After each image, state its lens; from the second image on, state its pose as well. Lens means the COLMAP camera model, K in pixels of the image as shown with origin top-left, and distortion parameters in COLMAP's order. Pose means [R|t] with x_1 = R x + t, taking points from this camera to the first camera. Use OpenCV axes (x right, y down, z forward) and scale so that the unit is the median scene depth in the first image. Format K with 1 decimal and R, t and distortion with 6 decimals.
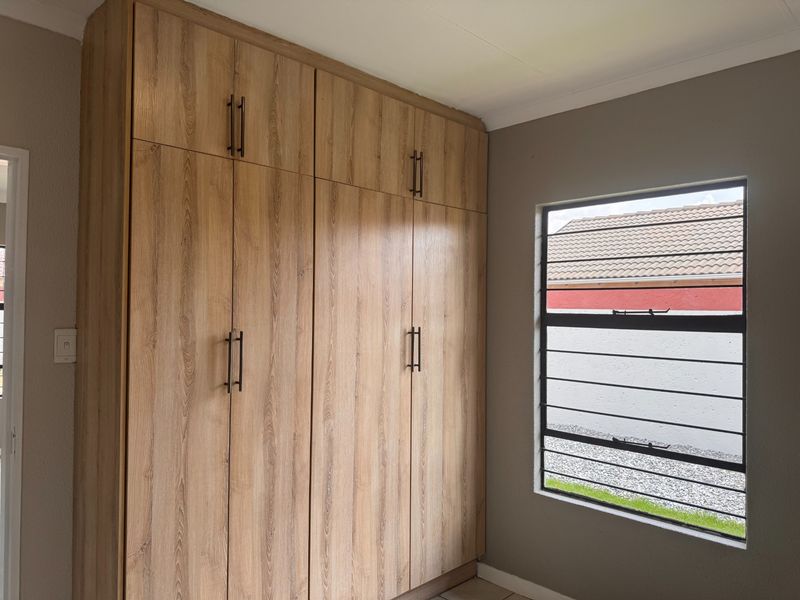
lens RADIAL K [[562.0, 0, 397.7], [0, 562.0, 301.4], [0, 0, 1]] dist [0.065912, -0.090779]
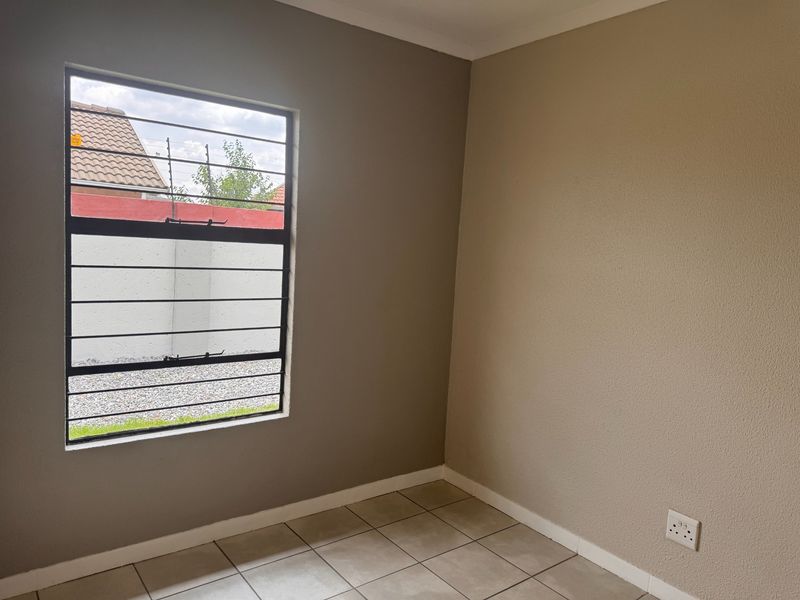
lens RADIAL K [[562.0, 0, 397.7], [0, 562.0, 301.4], [0, 0, 1]] dist [0.065912, -0.090779]
pose [[0.153183, -0.107600, 0.982322, -0.481624], [-0.068466, 0.990510, 0.119174, 0.014908], [-0.985823, -0.085511, 0.144362, 0.523962]]
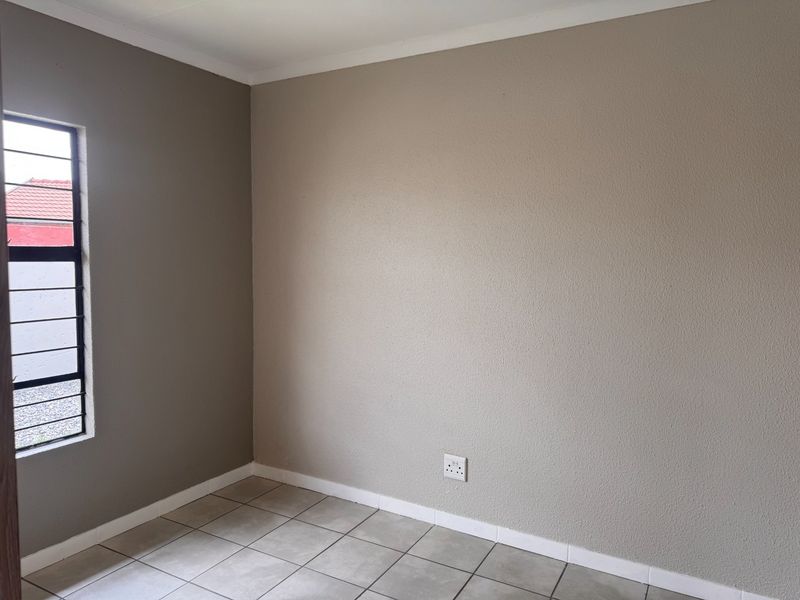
lens RADIAL K [[562.0, 0, 397.7], [0, 562.0, 301.4], [0, 0, 1]] dist [0.065912, -0.090779]
pose [[-0.249074, -0.092924, 0.964016, -0.623681], [-0.032686, 0.995626, 0.087525, 0.011580], [-0.967933, -0.009710, -0.251022, 0.586756]]
